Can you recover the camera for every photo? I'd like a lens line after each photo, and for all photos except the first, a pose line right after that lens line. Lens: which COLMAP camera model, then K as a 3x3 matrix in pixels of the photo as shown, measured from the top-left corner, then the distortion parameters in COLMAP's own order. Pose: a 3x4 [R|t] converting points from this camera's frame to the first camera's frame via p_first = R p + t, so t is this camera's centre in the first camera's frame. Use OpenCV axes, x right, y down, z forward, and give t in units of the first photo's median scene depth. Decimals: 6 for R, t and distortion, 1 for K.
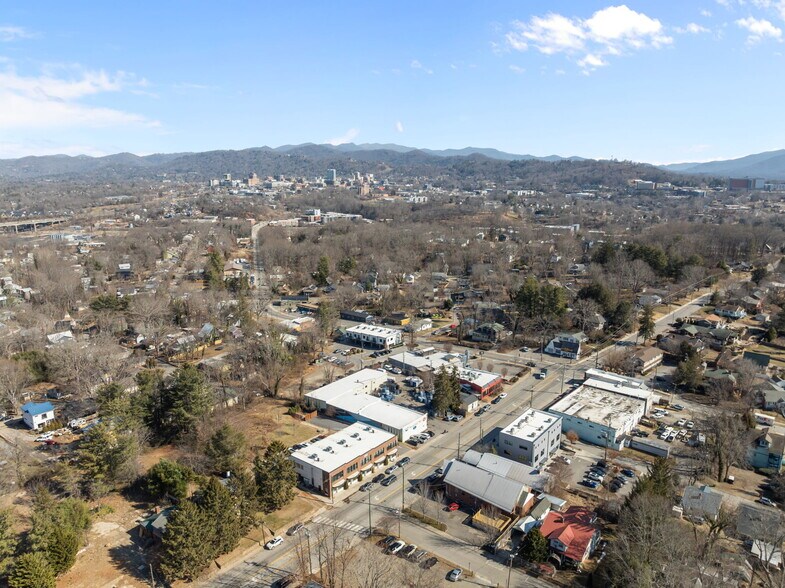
lens RADIAL K [[552.6, 0, 392.5], [0, 552.6, 294.0], [0, 0, 1]] dist [-0.033406, -0.003274]
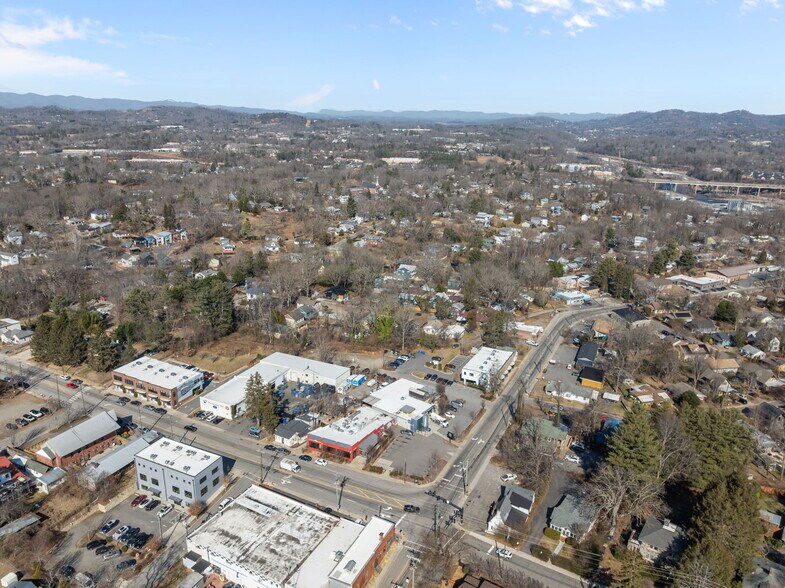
lens RADIAL K [[570.3, 0, 392.5], [0, 570.3, 294.0], [0, 0, 1]] dist [-0.039314, 0.000011]
pose [[0.232629, 0.301163, -0.924762, 0.947239], [-0.236600, 0.939806, 0.246545, -0.276267], [0.943347, 0.161445, 0.289881, 0.870735]]
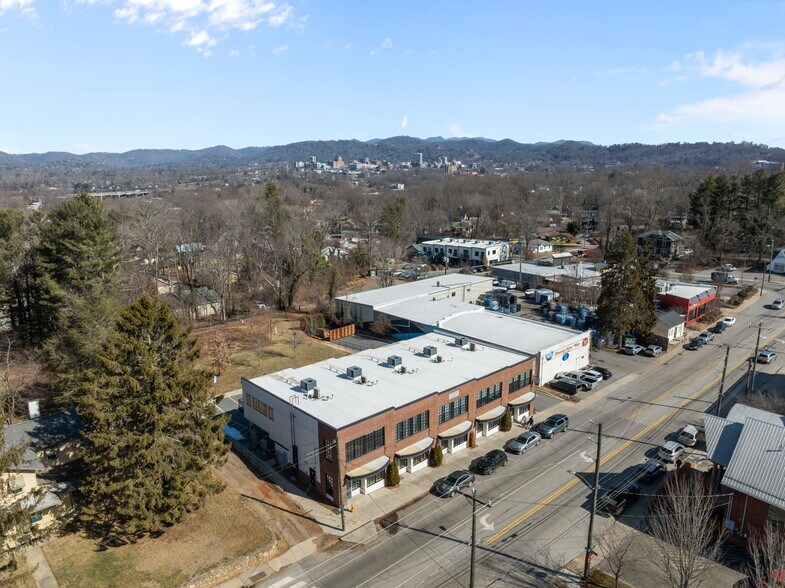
lens RADIAL K [[552.6, 0, 392.5], [0, 552.6, 294.0], [0, 0, 1]] dist [-0.033406, -0.003274]
pose [[0.988197, 0.032507, -0.149697, -0.027883], [-0.031368, 0.999458, 0.009960, 0.172778], [0.149940, -0.005147, 0.988682, 0.493184]]
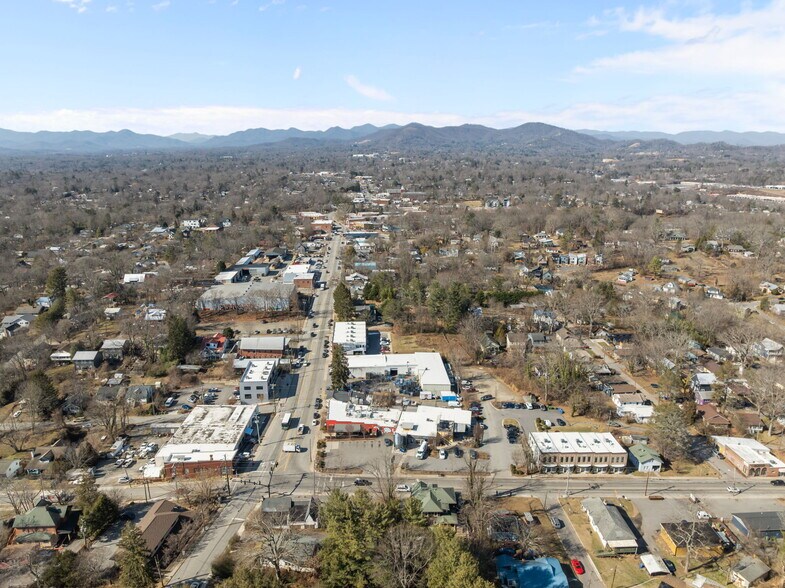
lens RADIAL K [[549.1, 0, 392.5], [0, 549.1, 294.0], [0, 0, 1]] dist [-0.034885, -0.002569]
pose [[-0.752325, 0.180142, -0.633685, 0.695915], [-0.136919, 0.898130, 0.417871, -0.451768], [0.644407, 0.401138, -0.651021, 1.705398]]
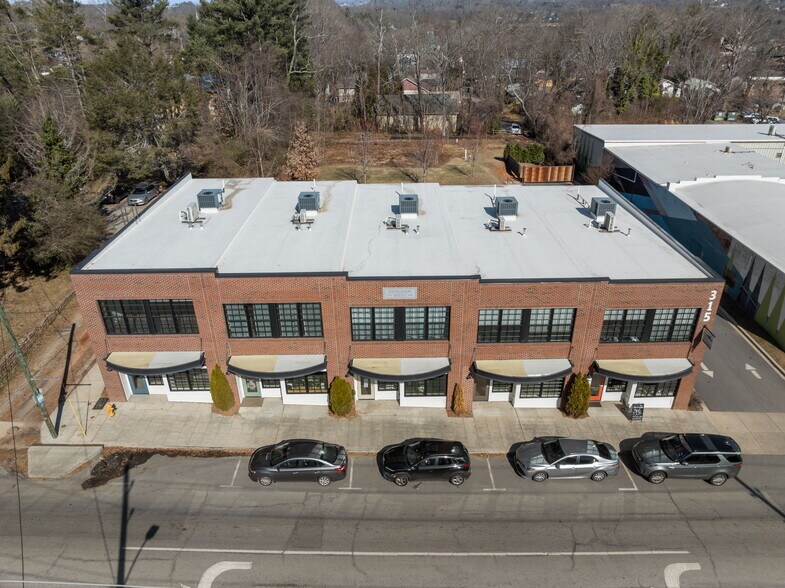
lens RADIAL K [[552.6, 0, 392.5], [0, 552.6, 294.0], [0, 0, 1]] dist [-0.033406, -0.003274]
pose [[0.623319, 0.364266, -0.691942, 0.045910], [-0.163933, 0.926082, 0.339852, 0.183213], [0.764591, -0.098404, 0.636959, 0.685852]]
